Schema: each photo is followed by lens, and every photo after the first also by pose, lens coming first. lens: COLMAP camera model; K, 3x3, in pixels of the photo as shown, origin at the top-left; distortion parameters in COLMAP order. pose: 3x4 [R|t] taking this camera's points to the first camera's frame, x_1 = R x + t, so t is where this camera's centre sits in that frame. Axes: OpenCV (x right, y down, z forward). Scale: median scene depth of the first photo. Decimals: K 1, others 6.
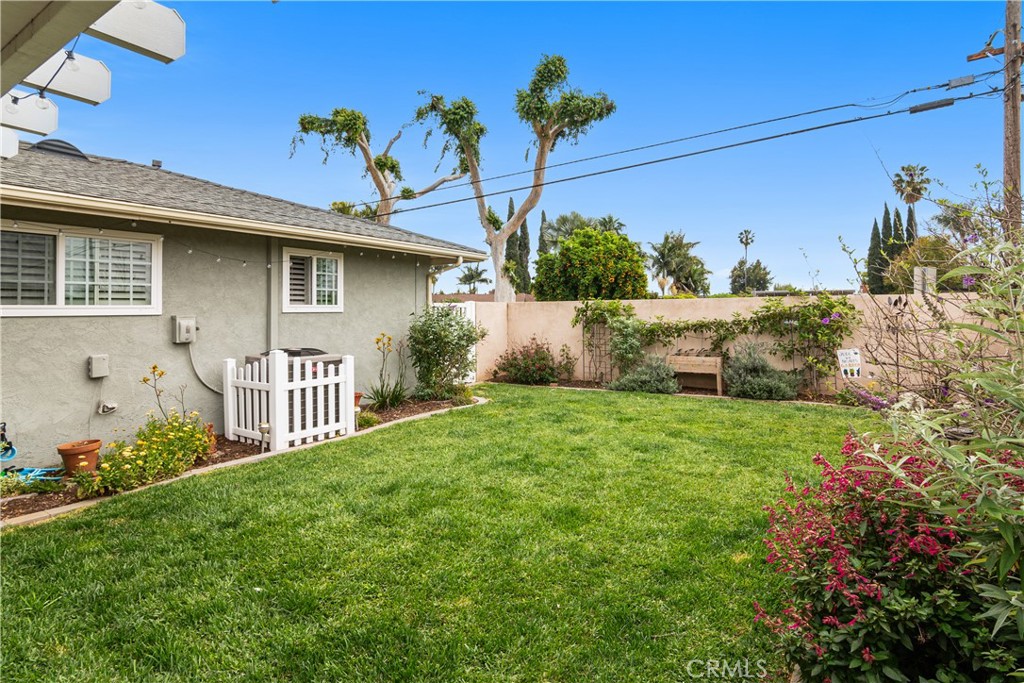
lens RADIAL K [[519.5, 0, 523.1], [0, 519.5, 301.7], [0, 0, 1]] dist [-0.033396, 0.013703]
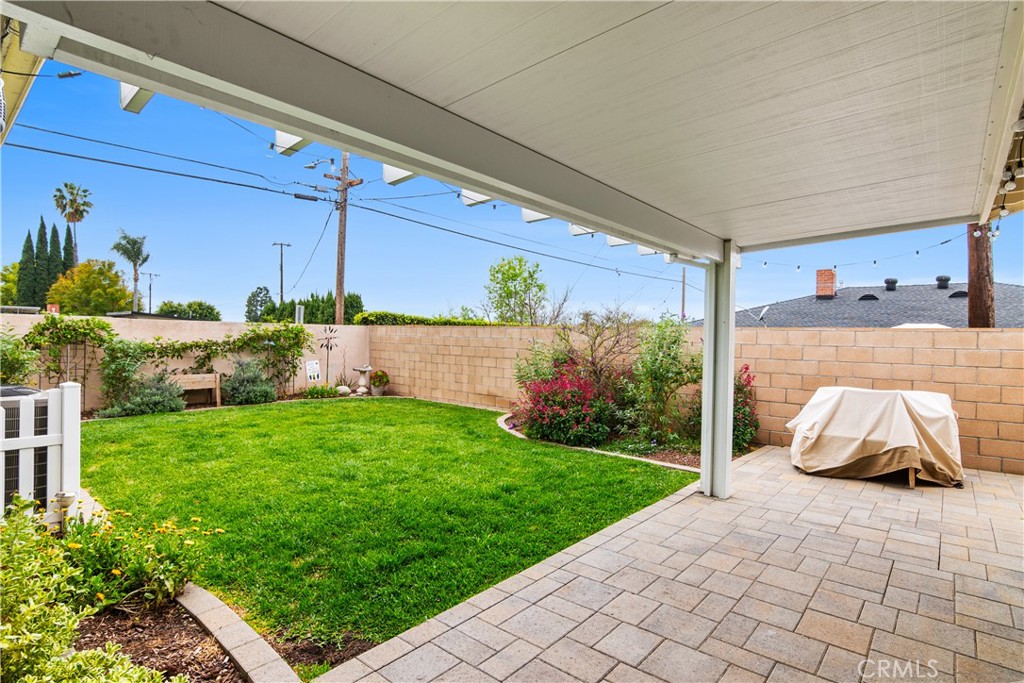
lens RADIAL K [[518.4, 0, 505.3], [0, 518.4, 338.6], [0, 0, 1]] dist [-0.021231, 0.000113]
pose [[0.146550, 0.007177, 0.989177, -0.639825], [-0.036234, 0.999342, -0.001882, 0.009760], [-0.988539, -0.035566, 0.146714, 0.203663]]
